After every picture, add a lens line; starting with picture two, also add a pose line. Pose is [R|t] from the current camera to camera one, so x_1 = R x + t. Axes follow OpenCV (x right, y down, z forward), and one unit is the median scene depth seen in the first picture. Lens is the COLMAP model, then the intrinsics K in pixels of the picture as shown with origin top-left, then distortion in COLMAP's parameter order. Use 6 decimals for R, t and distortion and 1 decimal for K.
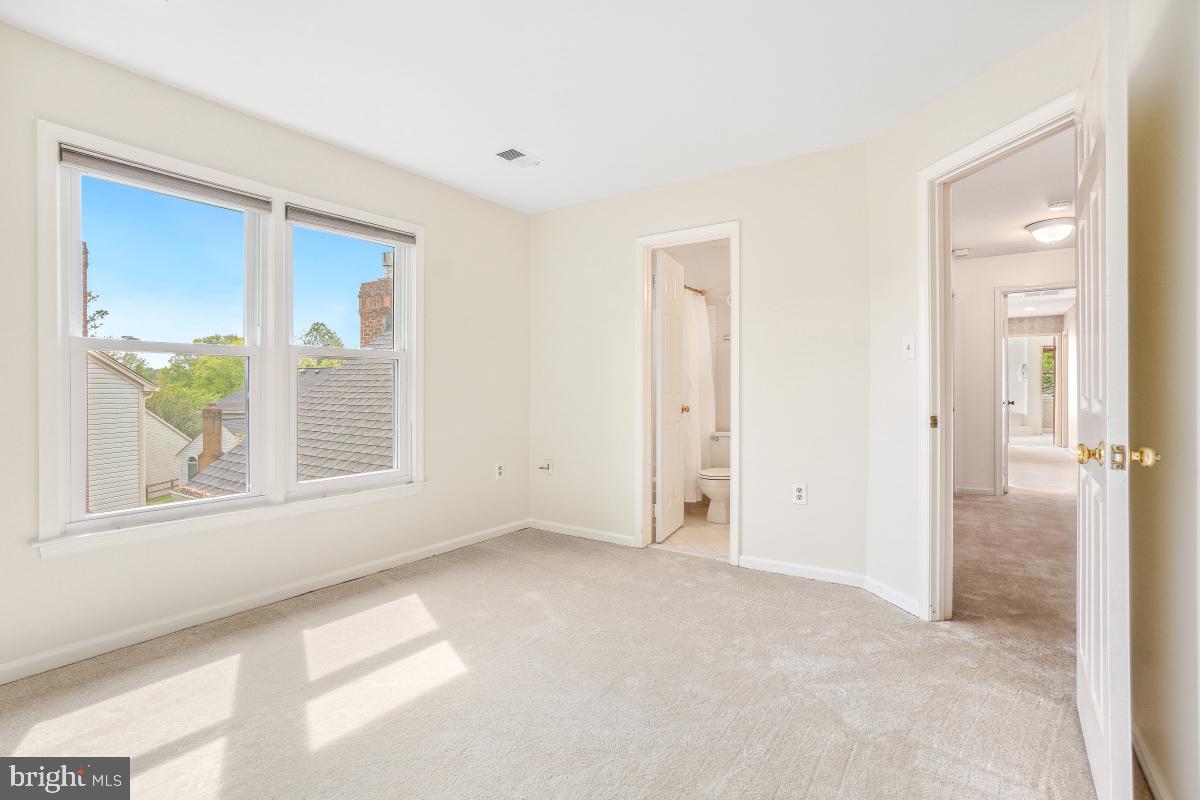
lens RADIAL K [[573.6, 0, 611.6], [0, 573.6, 391.9], [0, 0, 1]] dist [-0.043519, 0.022243]
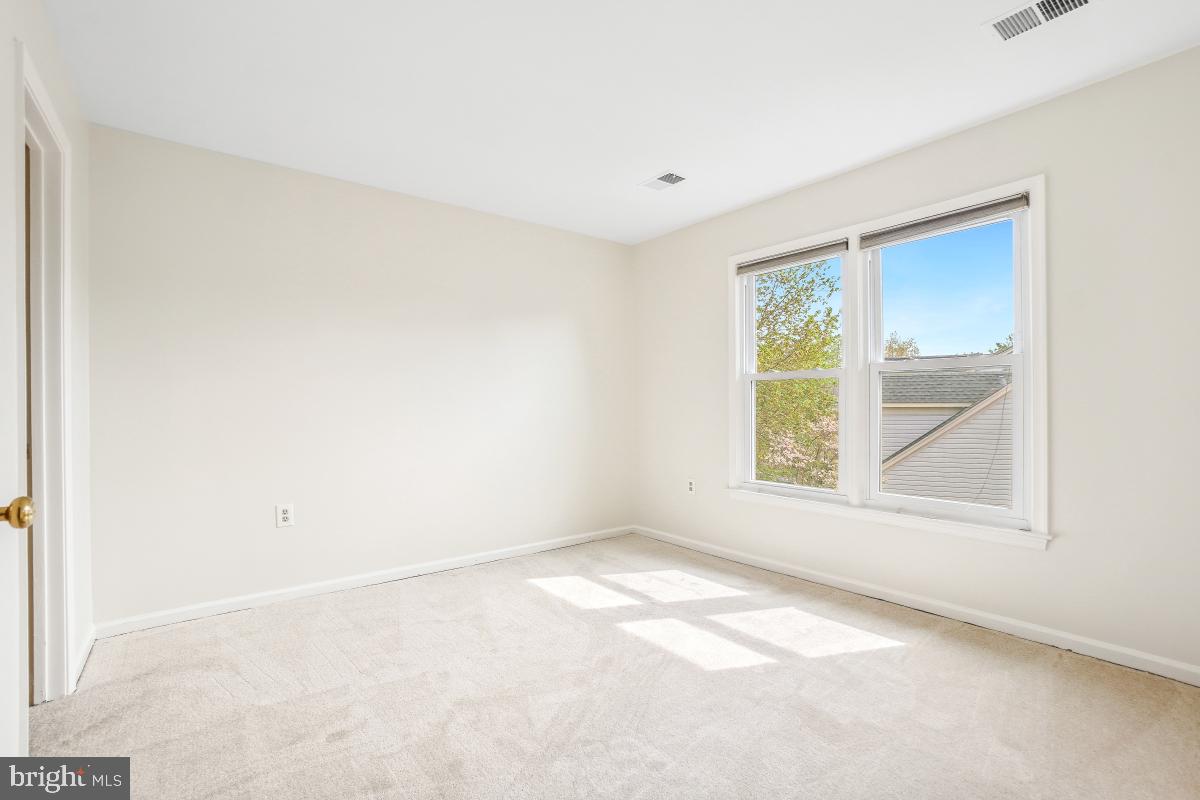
lens RADIAL K [[546.3, 0, 605.6], [0, 546.3, 405.2], [0, 0, 1]] dist [-0.056014, 0.029779]
pose [[-0.303040, 0.005973, -0.952959, 0.569403], [0.003686, 0.999980, 0.005096, -0.010486], [0.952971, -0.001968, -0.303056, 0.836907]]
